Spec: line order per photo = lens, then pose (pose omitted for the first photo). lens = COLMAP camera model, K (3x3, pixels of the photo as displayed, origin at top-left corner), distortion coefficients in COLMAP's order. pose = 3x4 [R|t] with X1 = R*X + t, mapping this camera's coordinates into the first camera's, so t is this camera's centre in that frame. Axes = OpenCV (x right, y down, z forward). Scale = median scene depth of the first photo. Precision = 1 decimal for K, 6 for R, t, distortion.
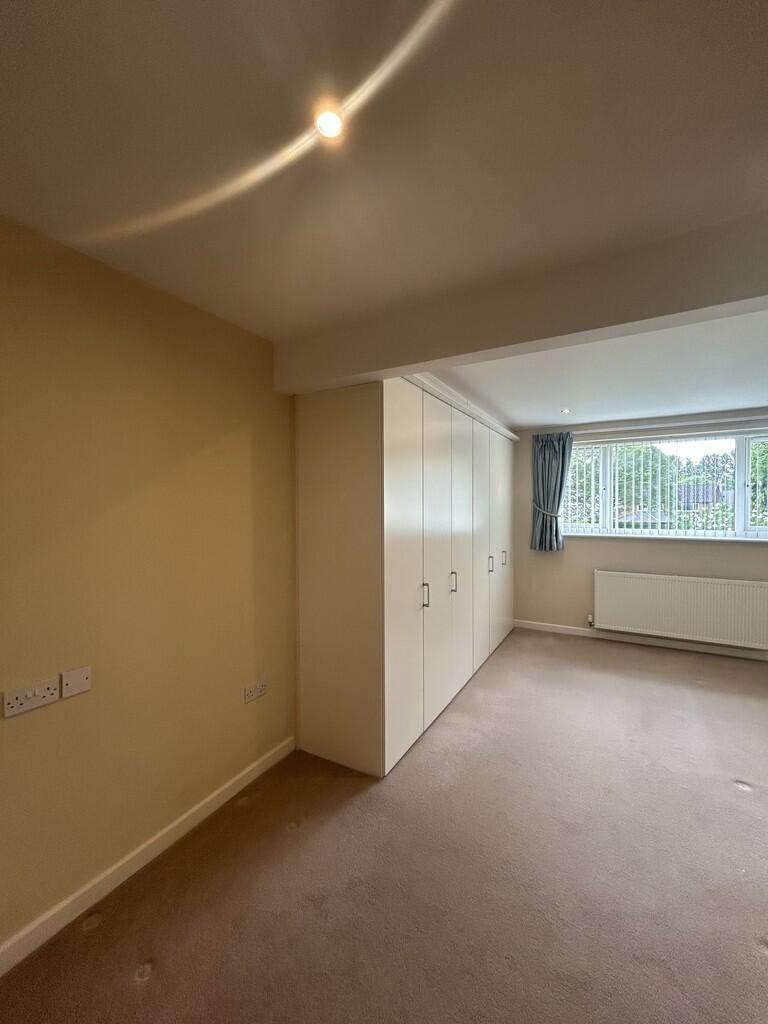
lens RADIAL K [[410.8, 0, 382.9], [0, 410.8, 508.8], [0, 0, 1]] dist [-0.003782, 0.000519]
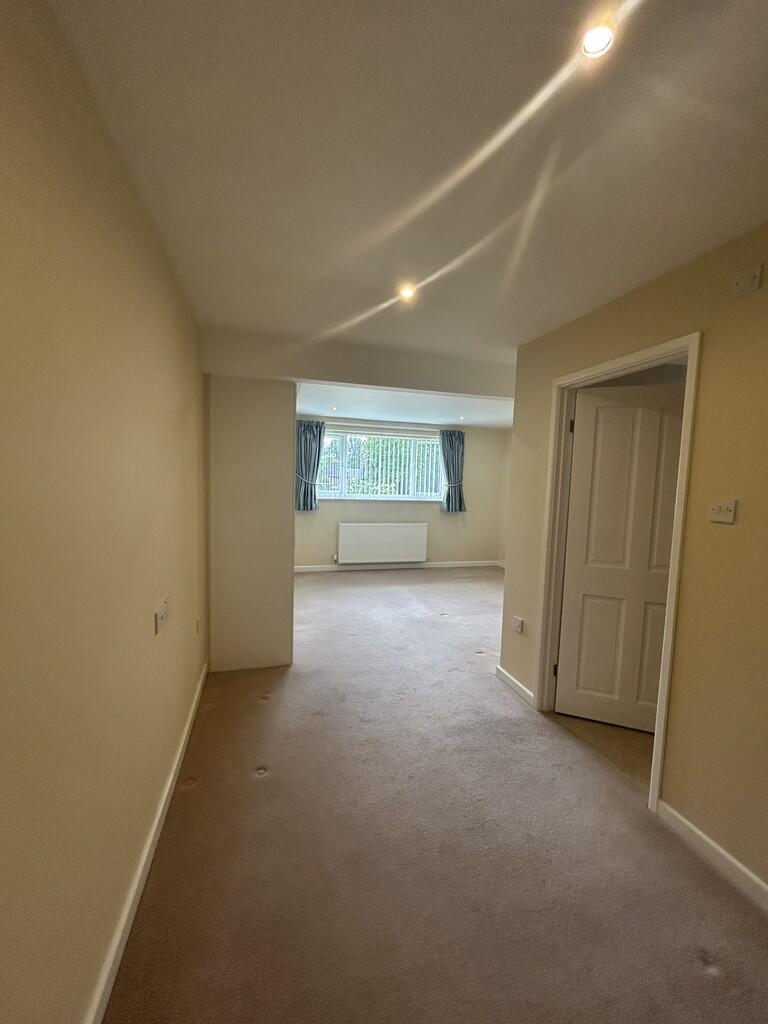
lens RADIAL K [[410.8, 0, 382.9], [0, 410.8, 508.8], [0, 0, 1]] dist [-0.003782, 0.000519]
pose [[0.704600, -0.021018, 0.709293, -0.371463], [-0.032955, 0.997514, 0.062295, 0.006184], [-0.708839, -0.067268, 0.702155, -0.097184]]
